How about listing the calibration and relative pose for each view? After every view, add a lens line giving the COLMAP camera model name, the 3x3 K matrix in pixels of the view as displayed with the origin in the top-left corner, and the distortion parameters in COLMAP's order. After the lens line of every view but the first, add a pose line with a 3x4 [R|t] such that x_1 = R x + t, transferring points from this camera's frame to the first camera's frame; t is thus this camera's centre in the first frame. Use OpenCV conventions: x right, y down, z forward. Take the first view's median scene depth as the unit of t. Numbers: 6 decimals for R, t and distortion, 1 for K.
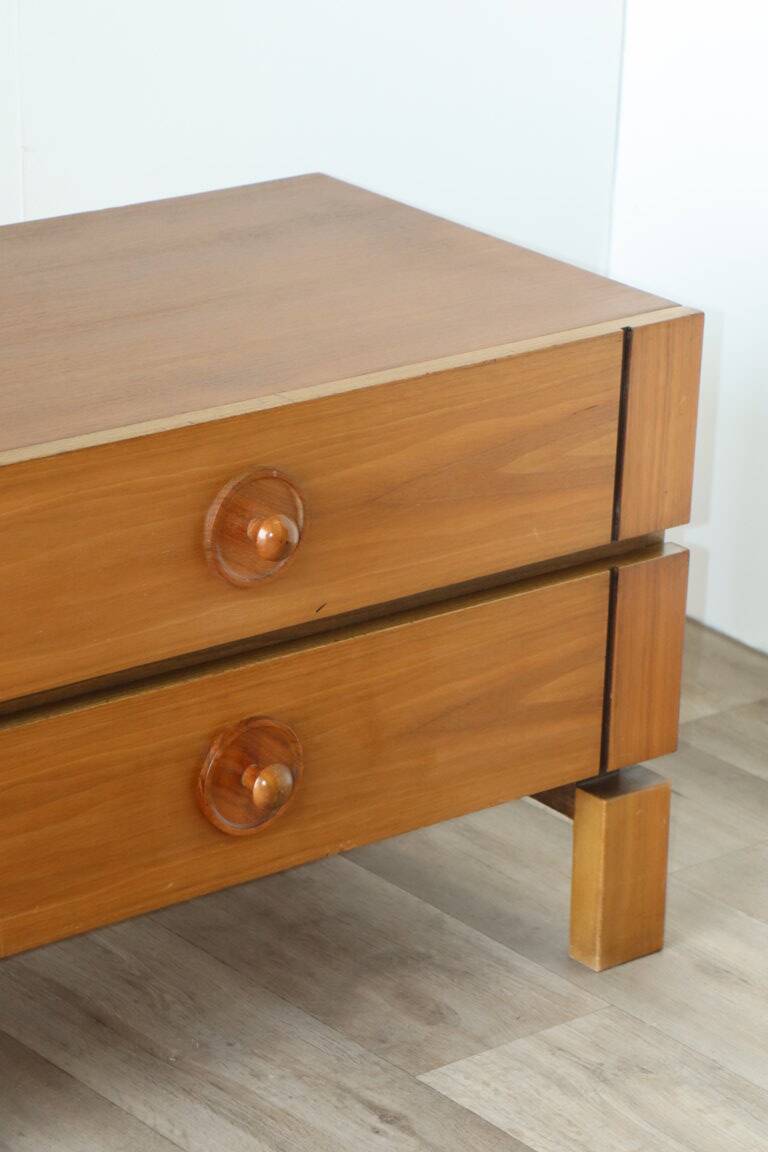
lens RADIAL K [[4167.5, 0, 384.0], [0, 4167.5, 576.0], [0, 0, 1]] dist [0.792348, 2.404460]
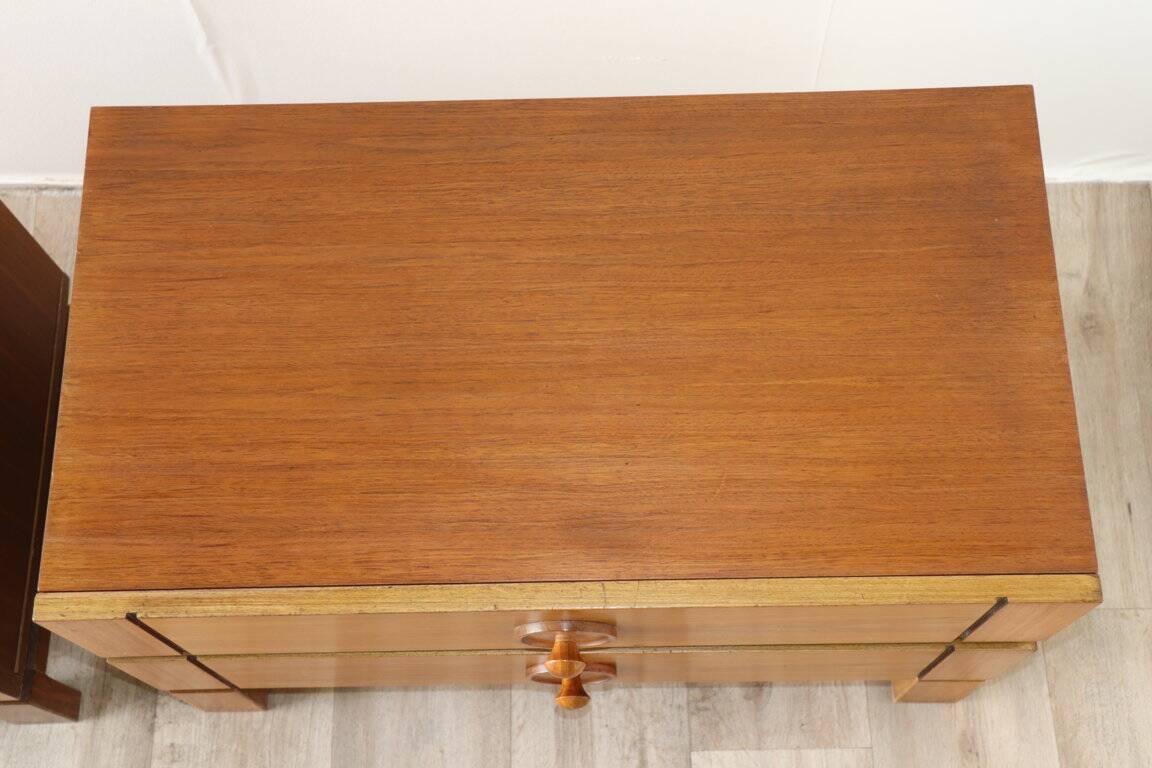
lens RADIAL K [[1513.6, 0, 576.0], [0, 1513.6, 384.0], [0, 0, 1]] dist [0.076512, 0.095481]
pose [[0.781539, 0.565013, -0.264493, 0.044631], [-0.172454, 0.603111, 0.778792, -0.375961], [0.599546, -0.563044, 0.568793, 0.741146]]
